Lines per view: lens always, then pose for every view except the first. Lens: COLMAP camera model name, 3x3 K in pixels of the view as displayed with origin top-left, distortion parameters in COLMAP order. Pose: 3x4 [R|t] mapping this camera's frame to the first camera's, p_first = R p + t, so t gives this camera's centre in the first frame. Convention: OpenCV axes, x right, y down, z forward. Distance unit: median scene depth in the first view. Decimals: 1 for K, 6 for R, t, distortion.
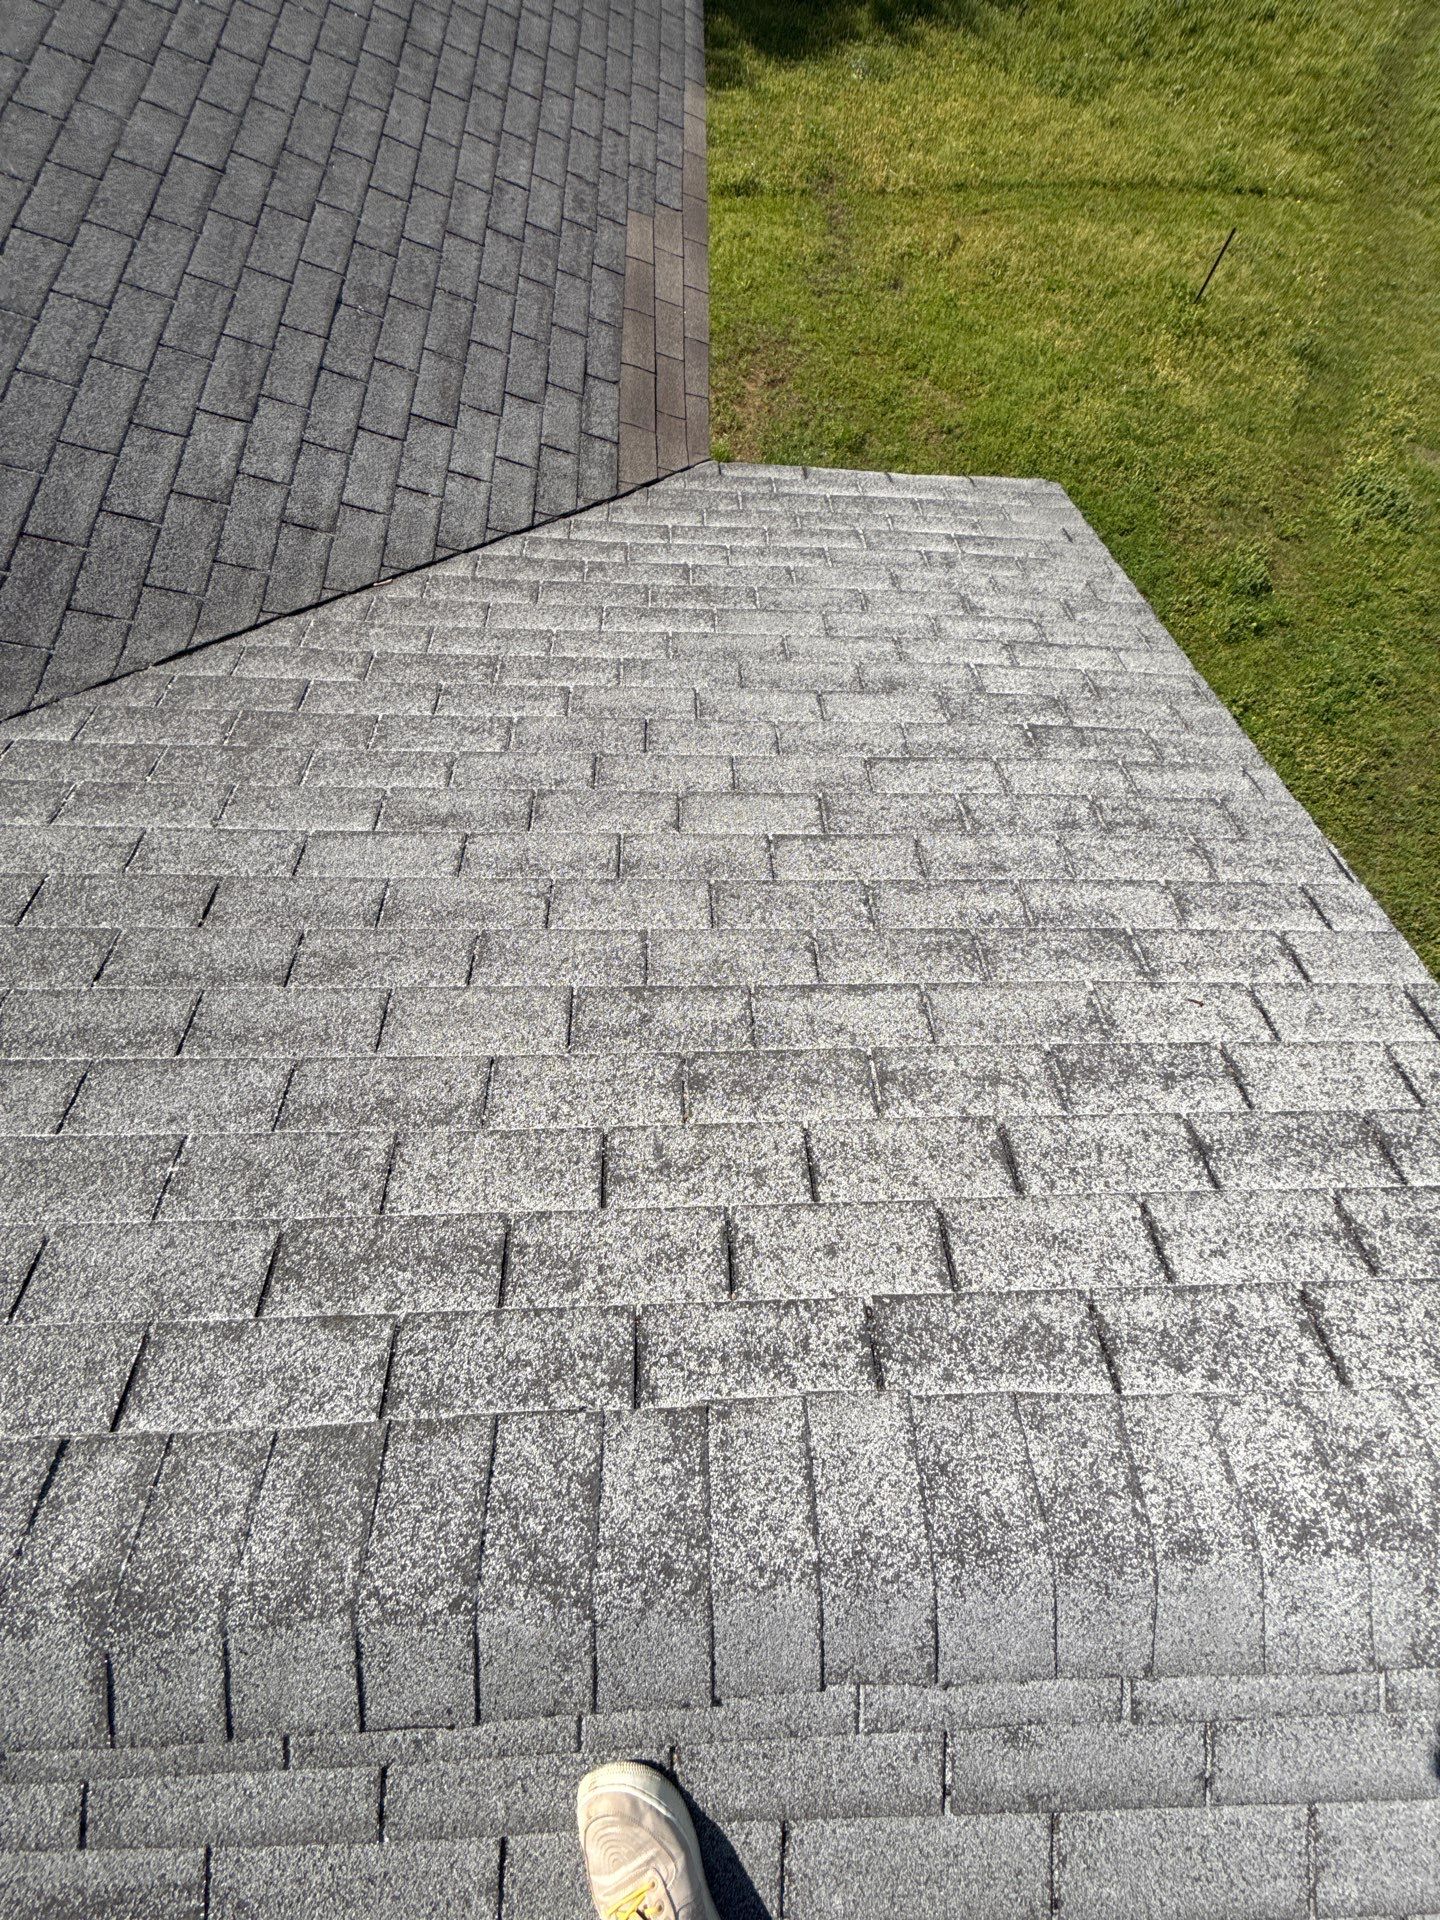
lens RADIAL K [[747.2, 0, 720.9], [0, 747.2, 948.2], [0, 0, 1]] dist [-0.001702, 0.000431]
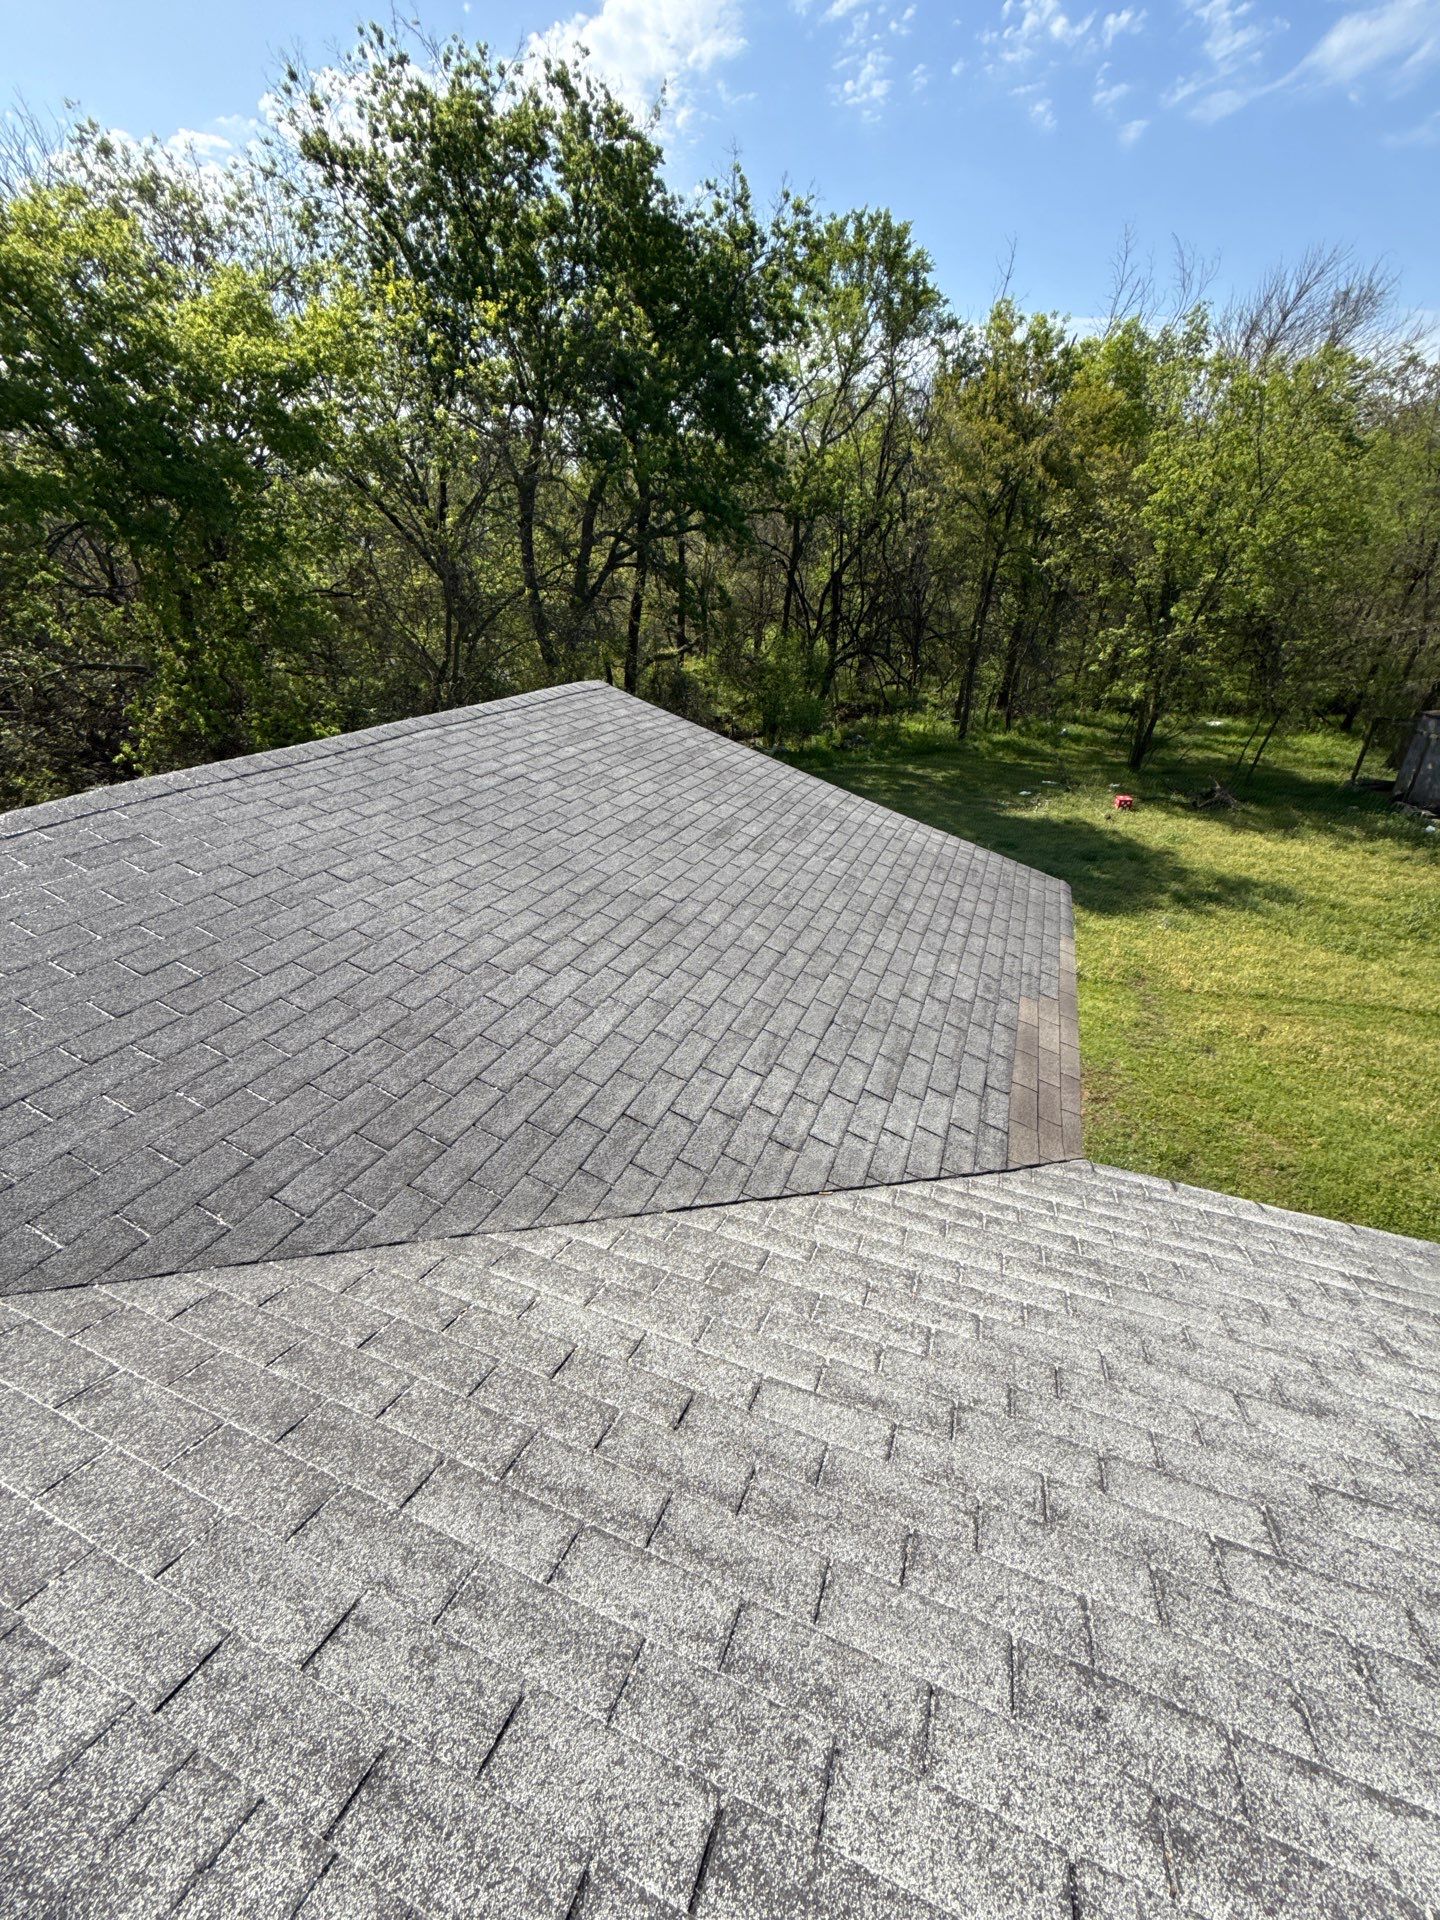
lens RADIAL K [[747.2, 0, 720.6], [0, 747.2, 970.4], [0, 0, 1]] dist [-0.001702, 0.000431]
pose [[0.919773, 0.119306, -0.373877, -0.194378], [-0.344025, 0.703542, -0.621832, 0.119736], [0.188850, 0.700568, 0.688143, -0.219570]]
